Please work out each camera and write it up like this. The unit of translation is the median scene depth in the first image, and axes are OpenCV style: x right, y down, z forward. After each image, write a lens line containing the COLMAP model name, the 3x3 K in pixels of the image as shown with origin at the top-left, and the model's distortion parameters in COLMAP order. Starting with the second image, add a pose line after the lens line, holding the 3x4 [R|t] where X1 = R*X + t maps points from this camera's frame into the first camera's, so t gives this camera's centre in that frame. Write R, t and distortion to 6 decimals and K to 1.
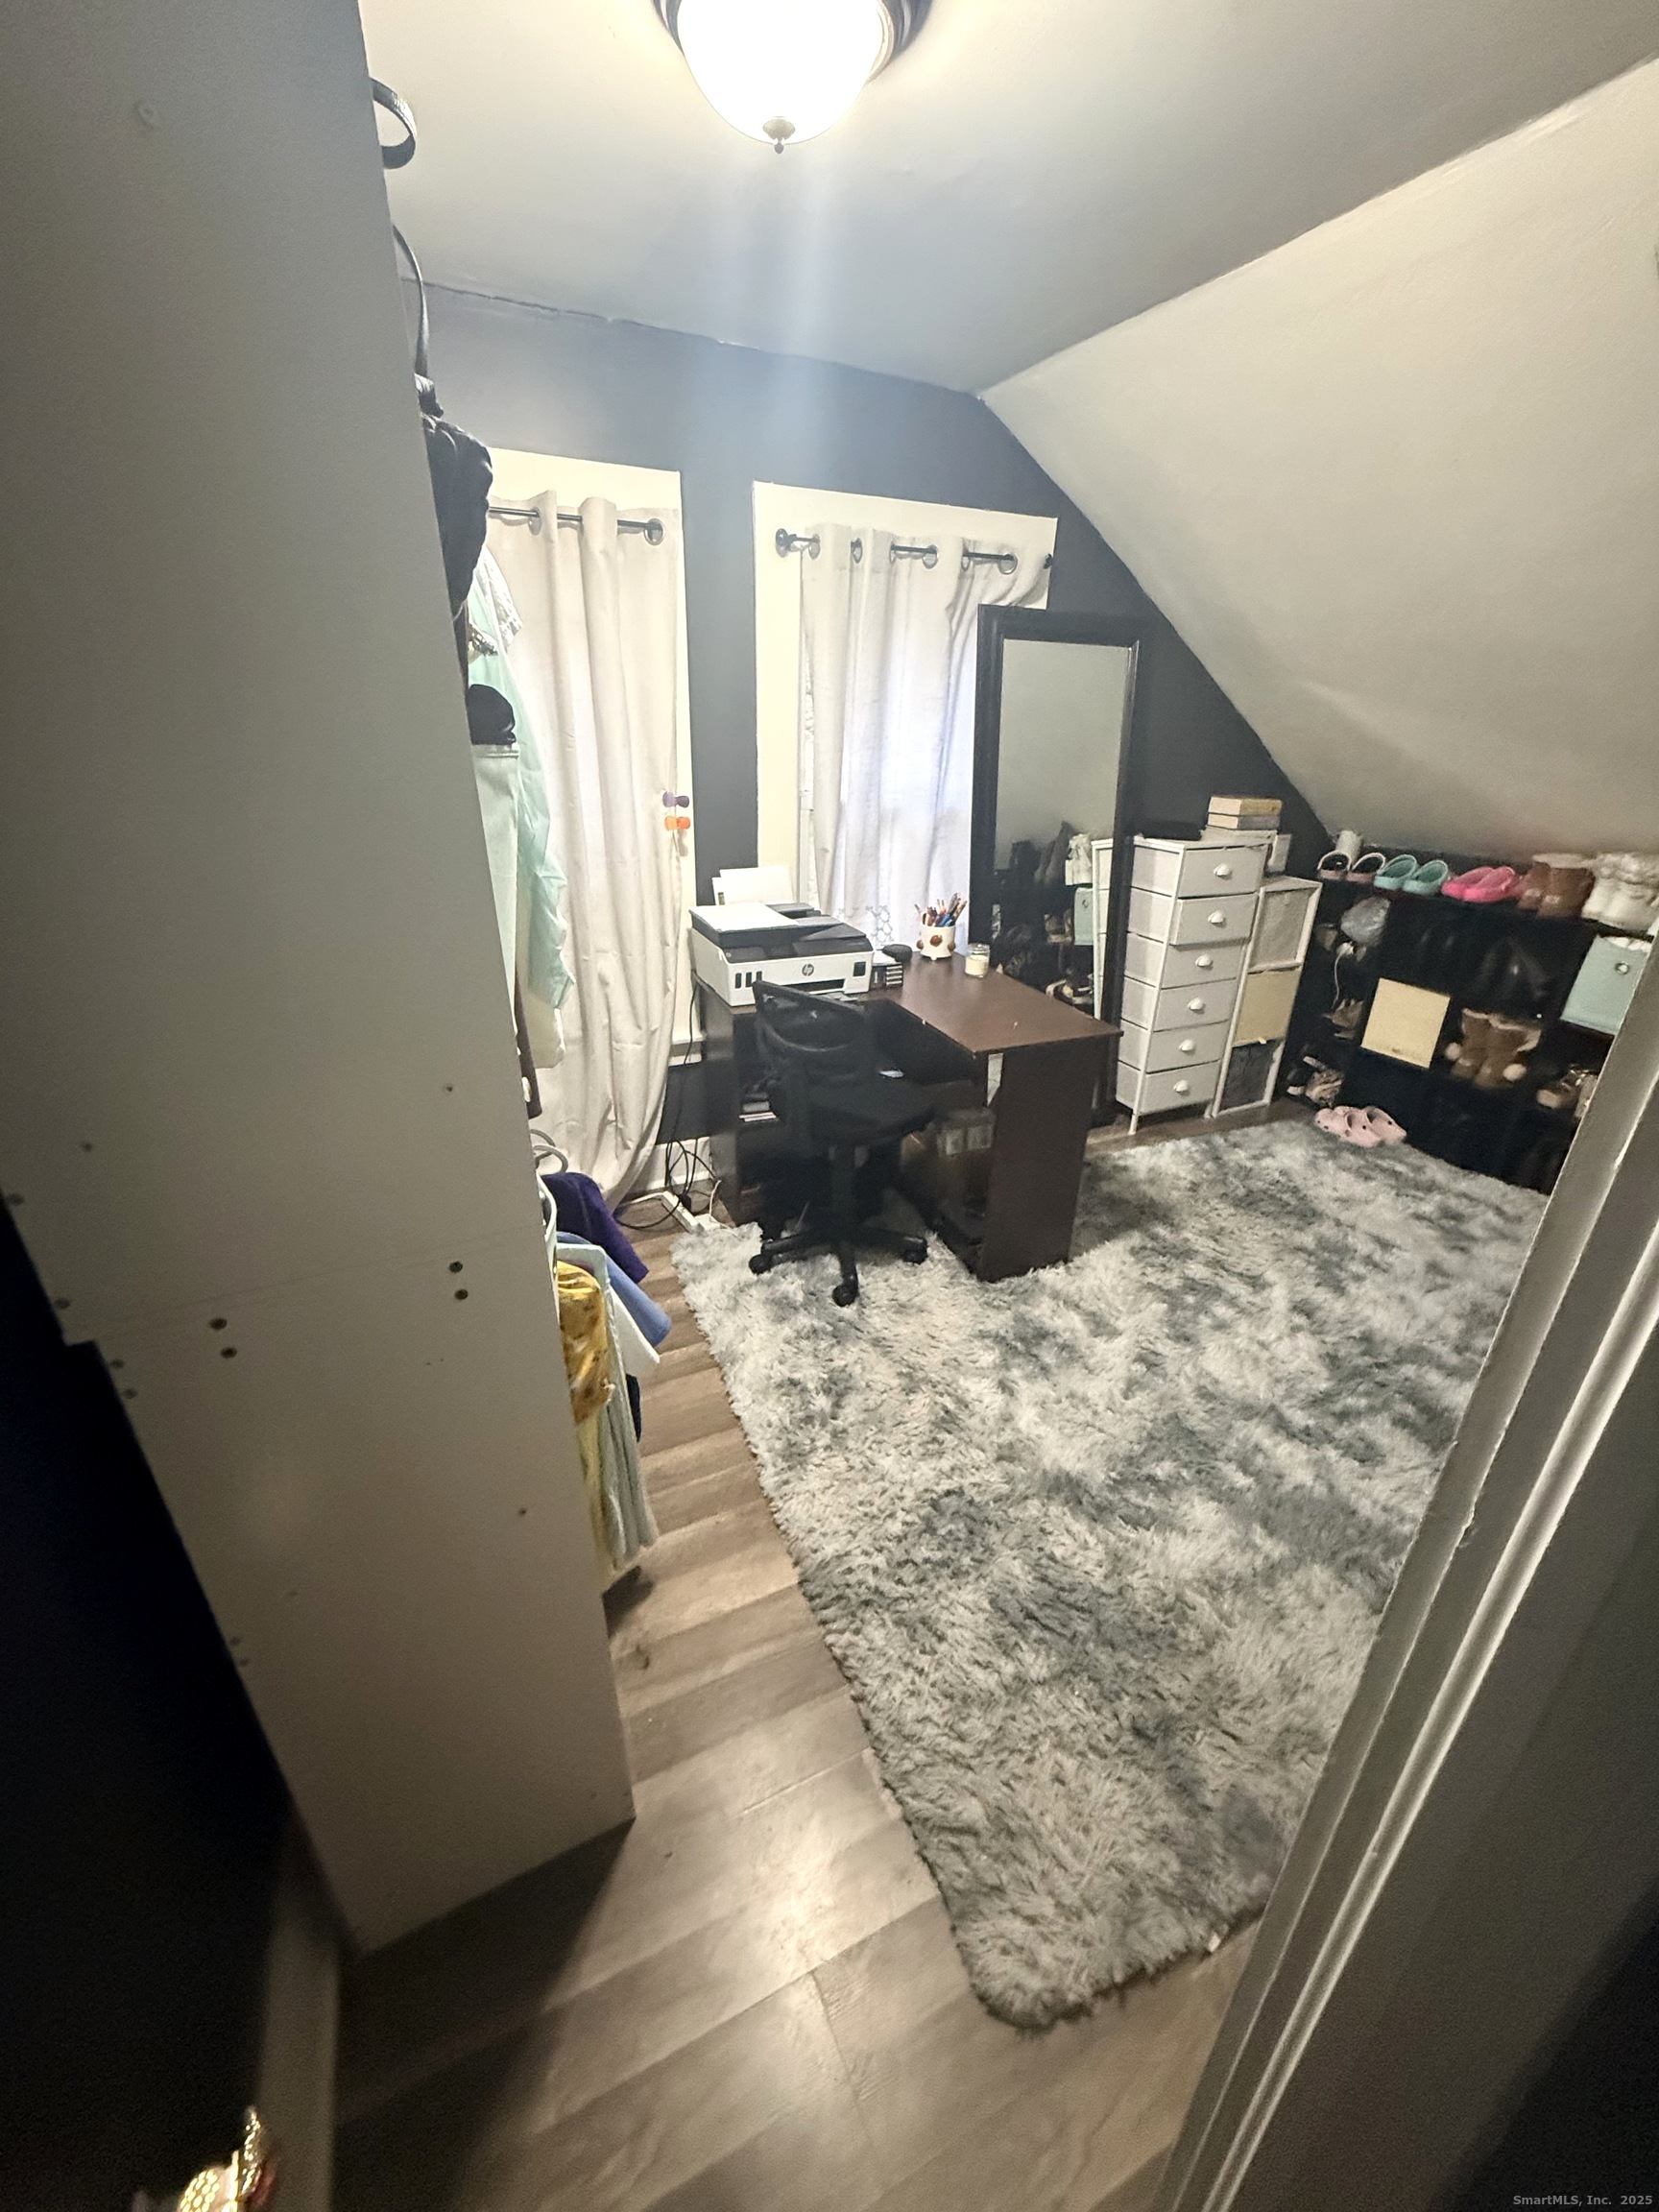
lens RADIAL K [[882.3, 0, 828.7], [0, 882.3, 1100.7], [0, 0, 1]] dist [0.000937, 0.000409]
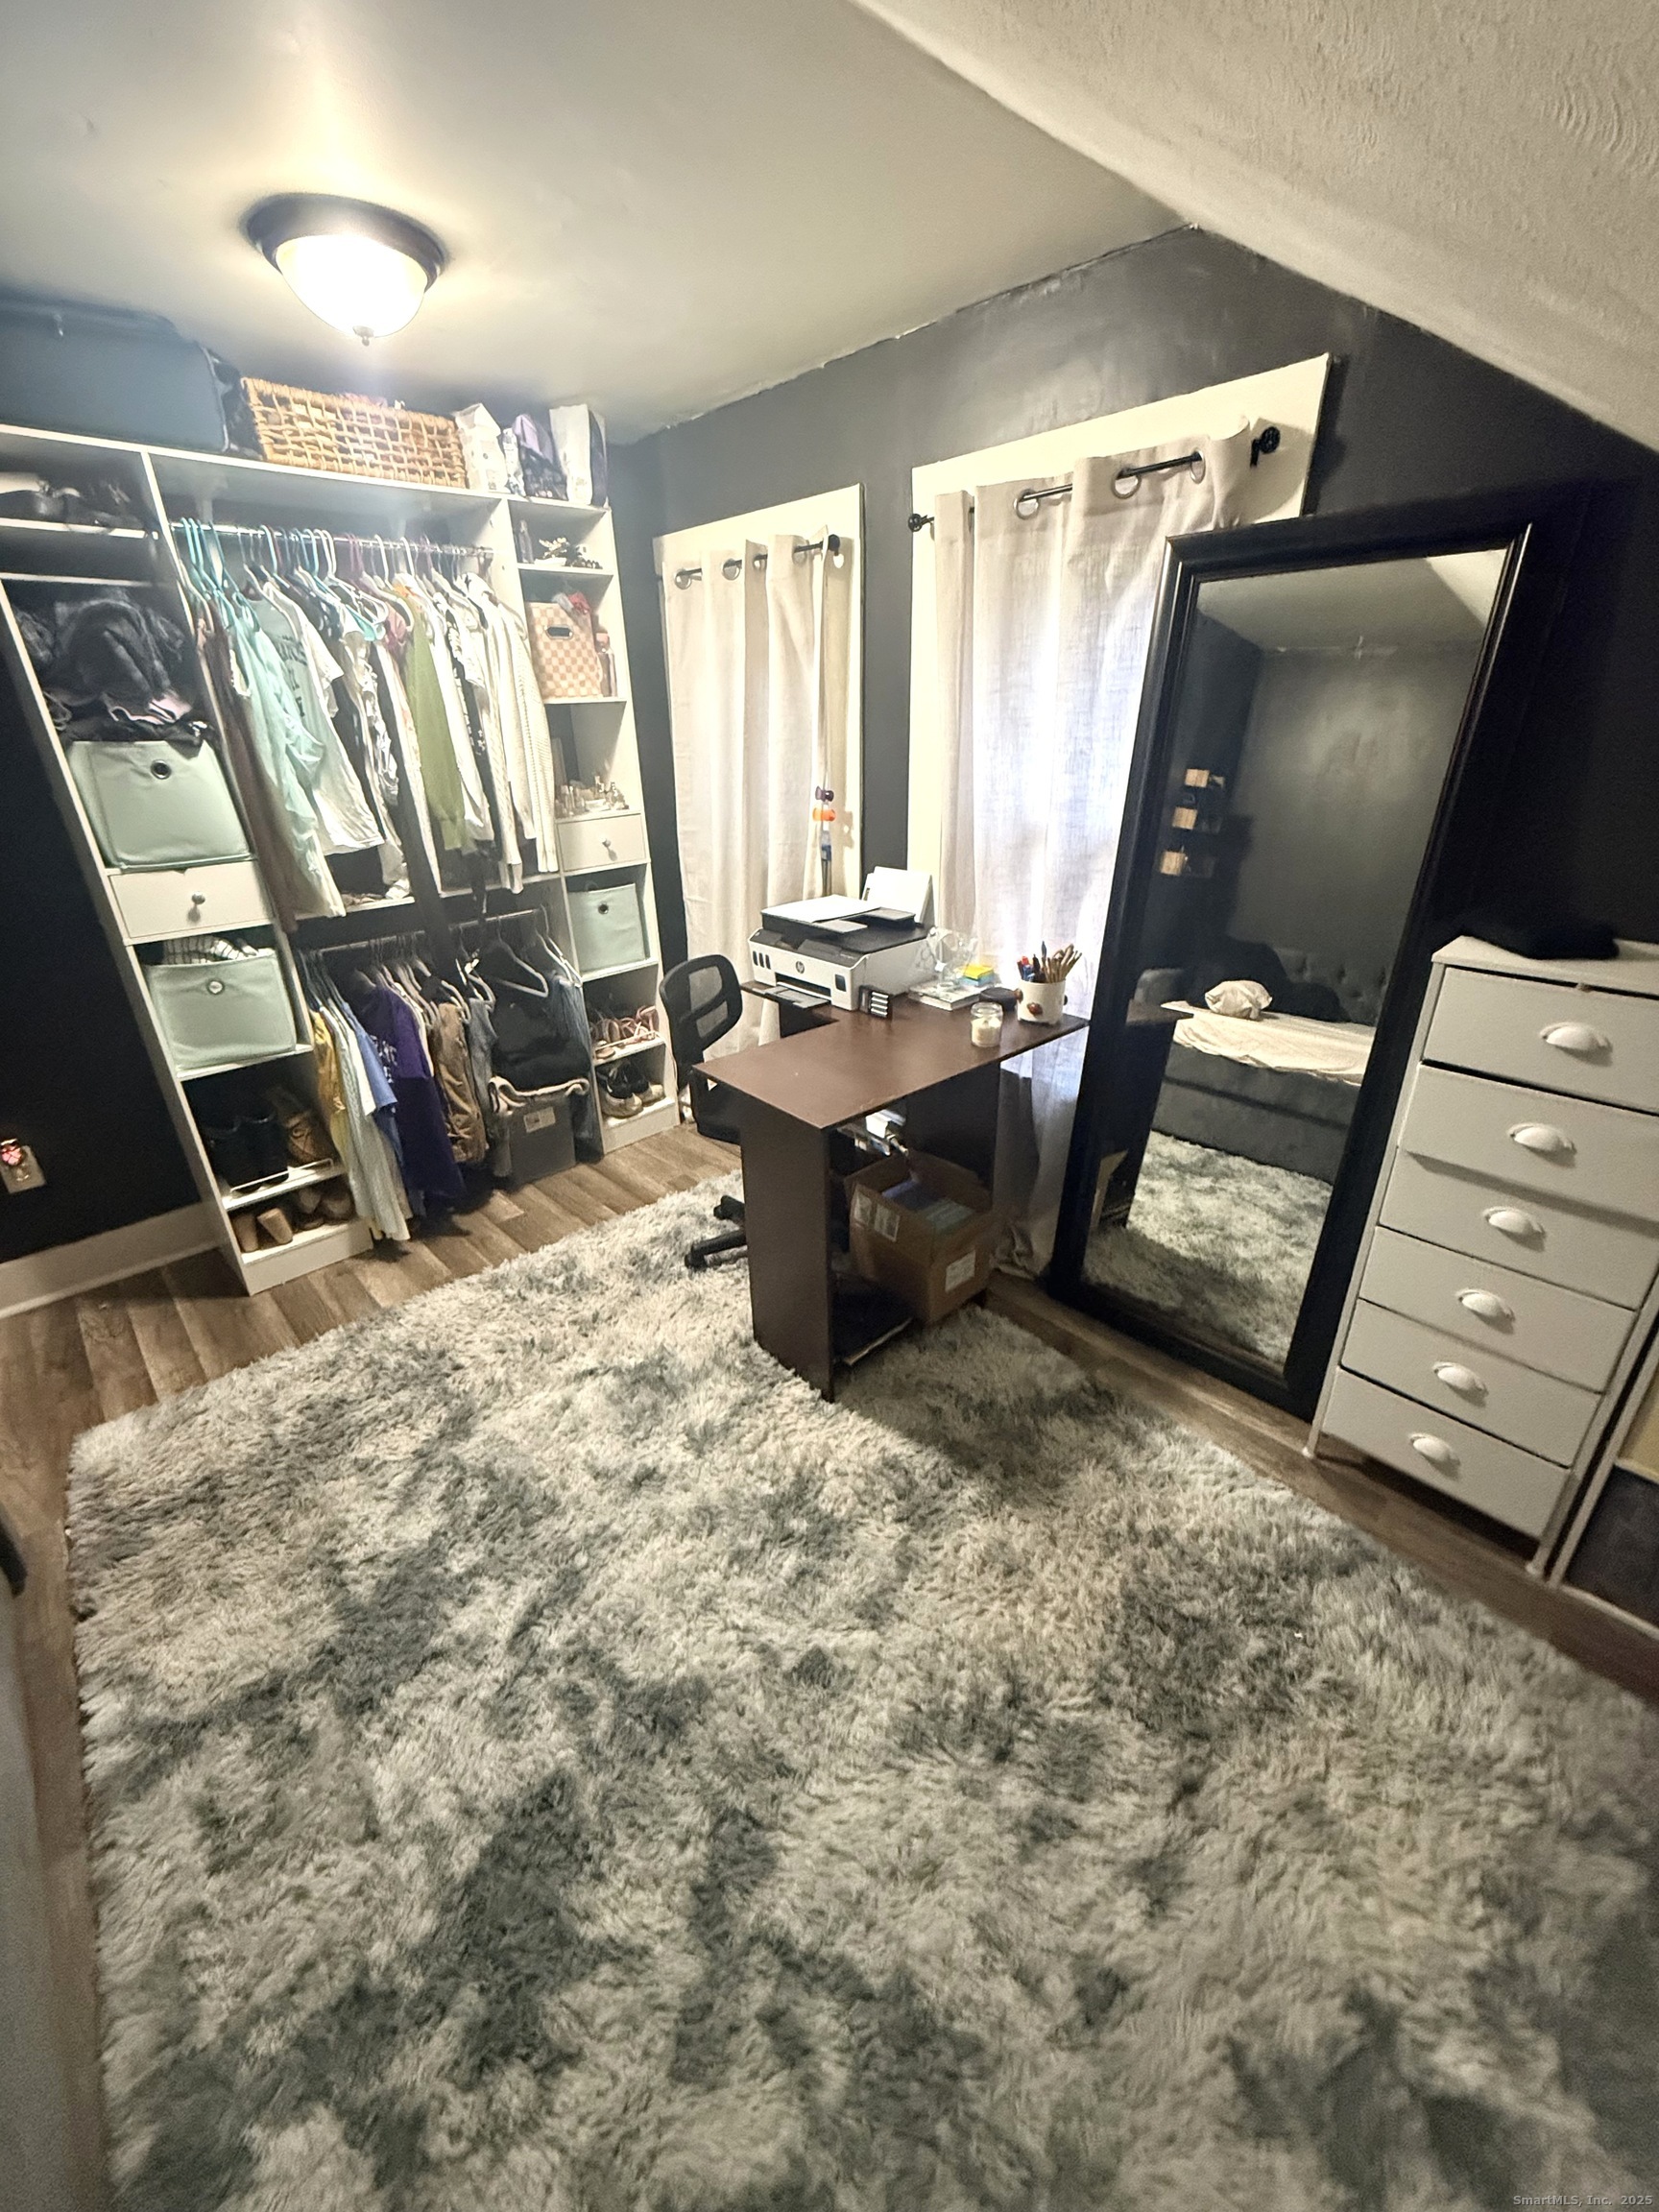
lens RADIAL K [[882.3, 0, 822.4], [0, 882.3, 1098.5], [0, 0, 1]] dist [0.000937, 0.000409]
pose [[0.311927, 0.355178, -0.881221, 0.821155], [-0.355552, 0.903741, 0.238399, -0.233033], [0.881070, 0.238957, 0.408186, 0.576884]]
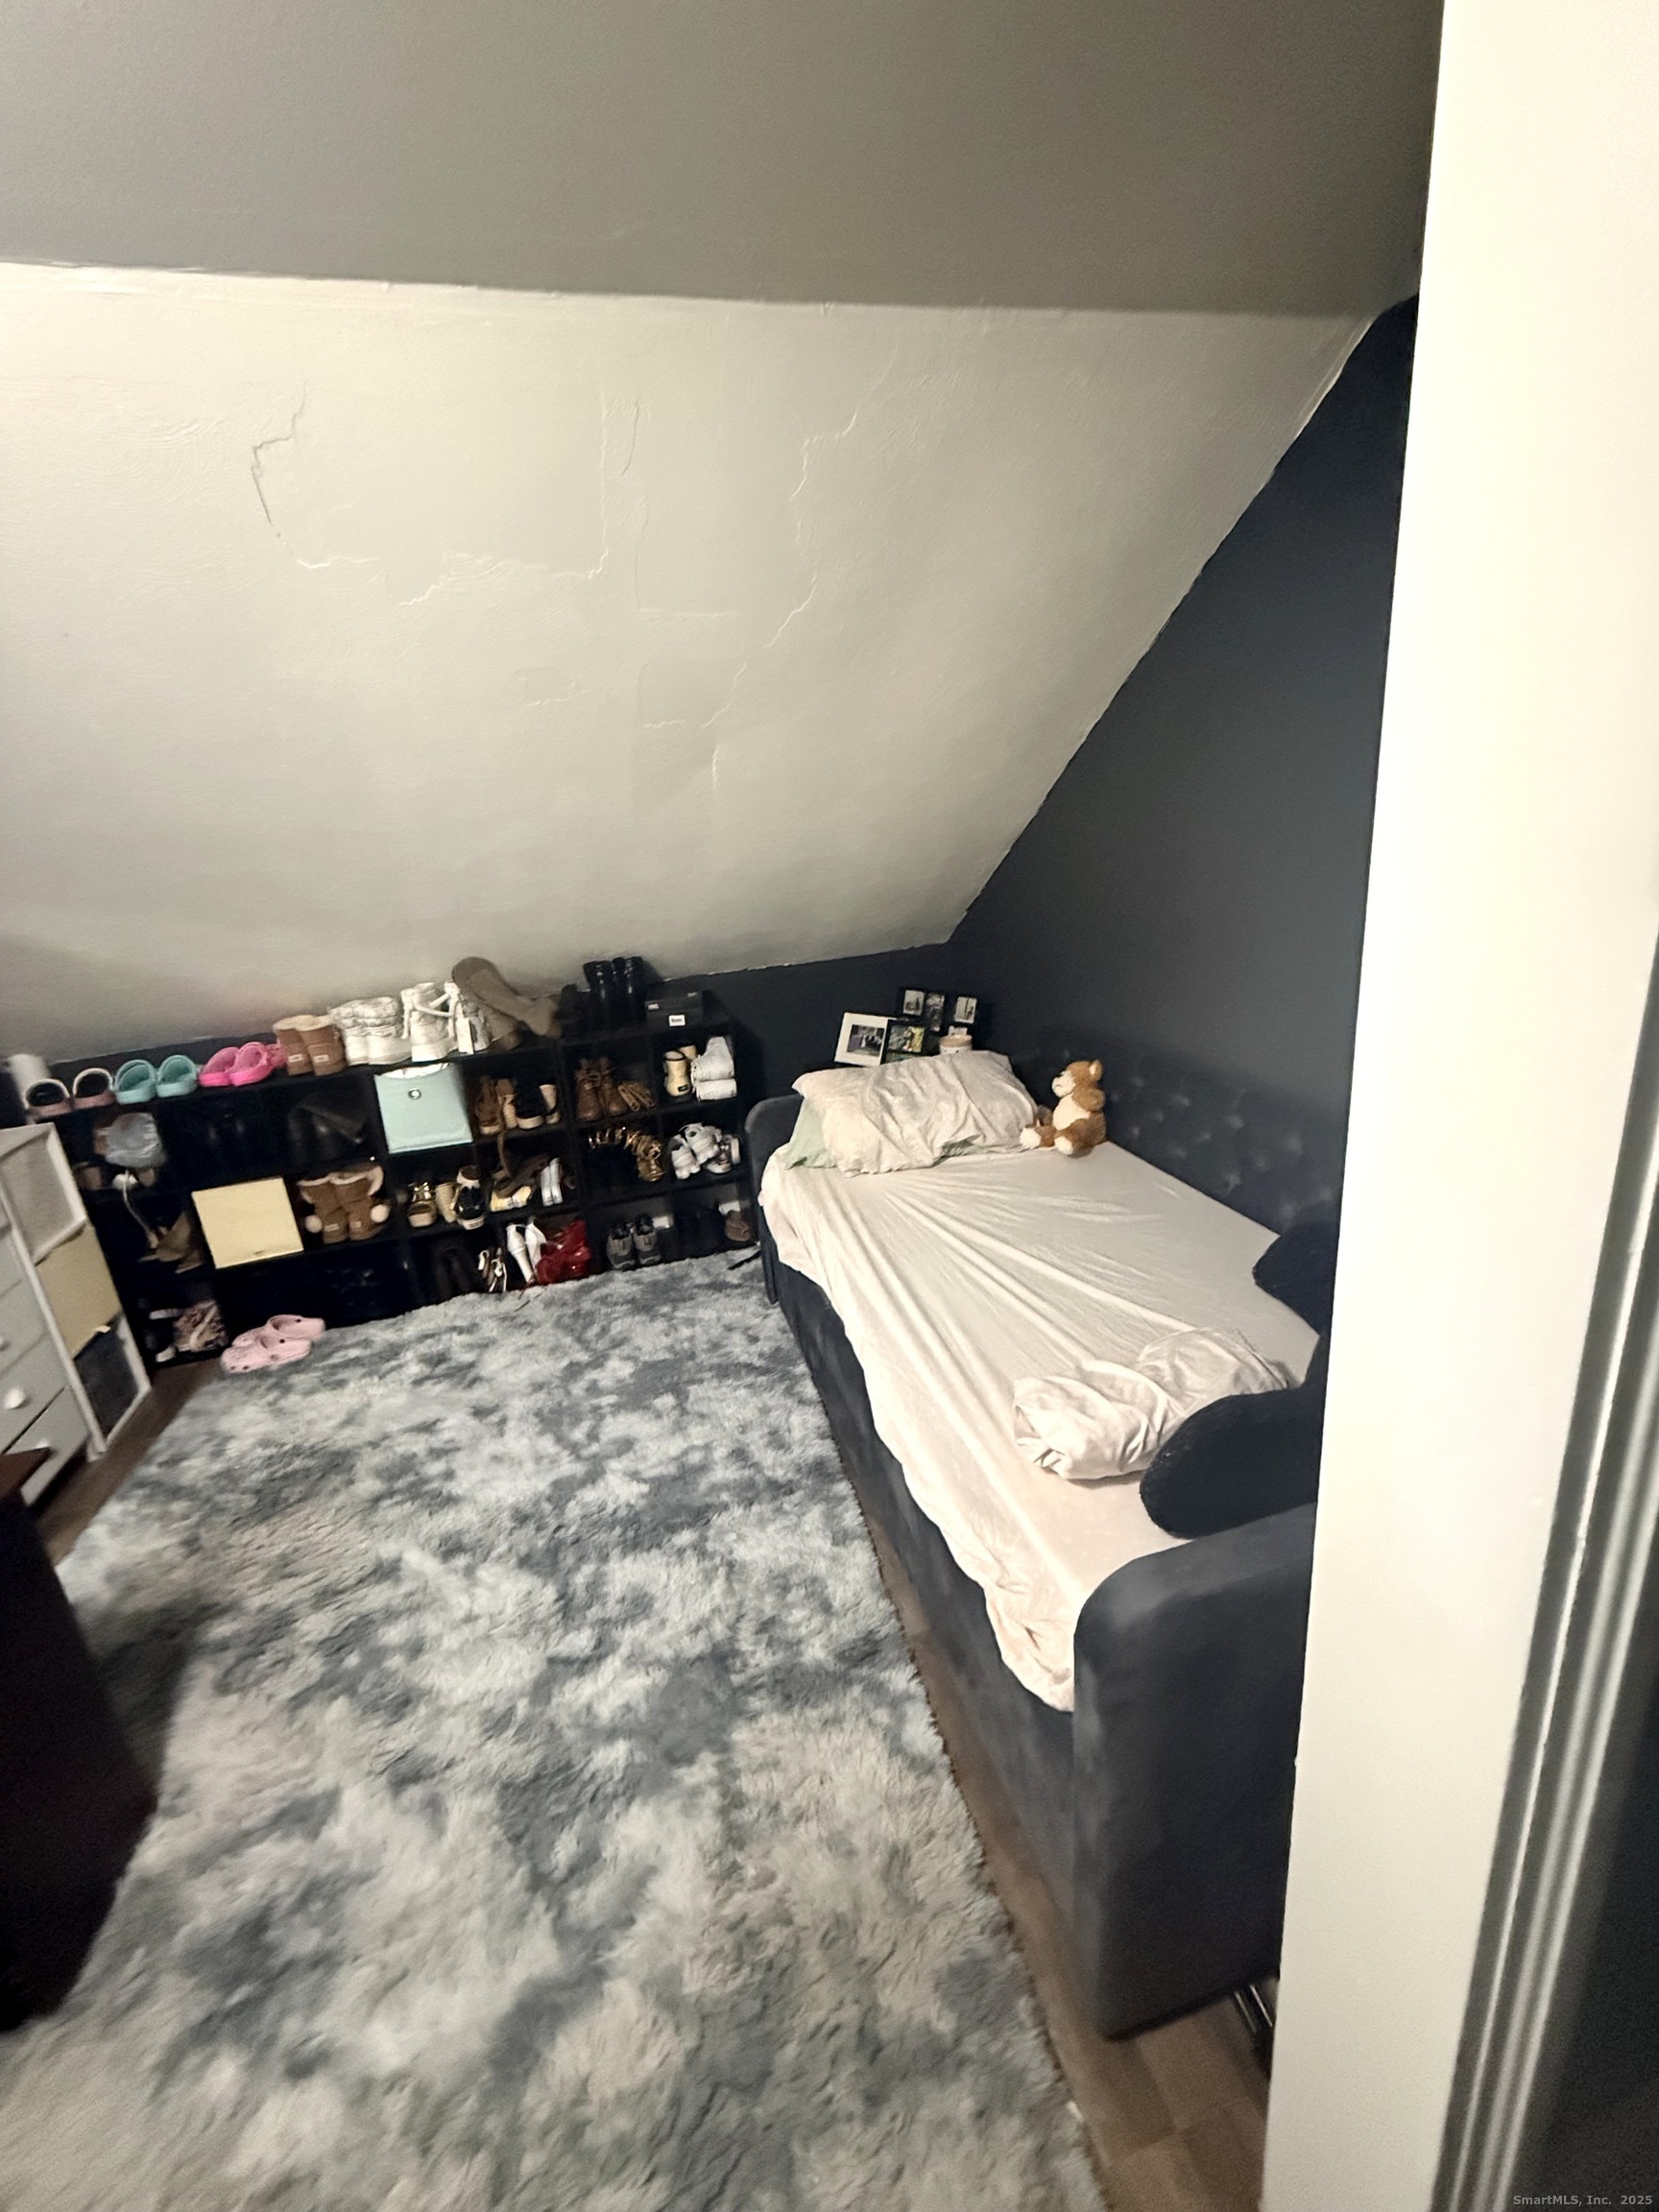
lens RADIAL K [[882.3, 0, 829.2], [0, 882.3, 1095.8], [0, 0, 1]] dist [0.000937, 0.000409]
pose [[0.156915, -0.322787, 0.933374, -0.061533], [0.473644, 0.853900, 0.215676, -0.135859], [-0.866625, 0.408245, 0.286876, 0.217347]]
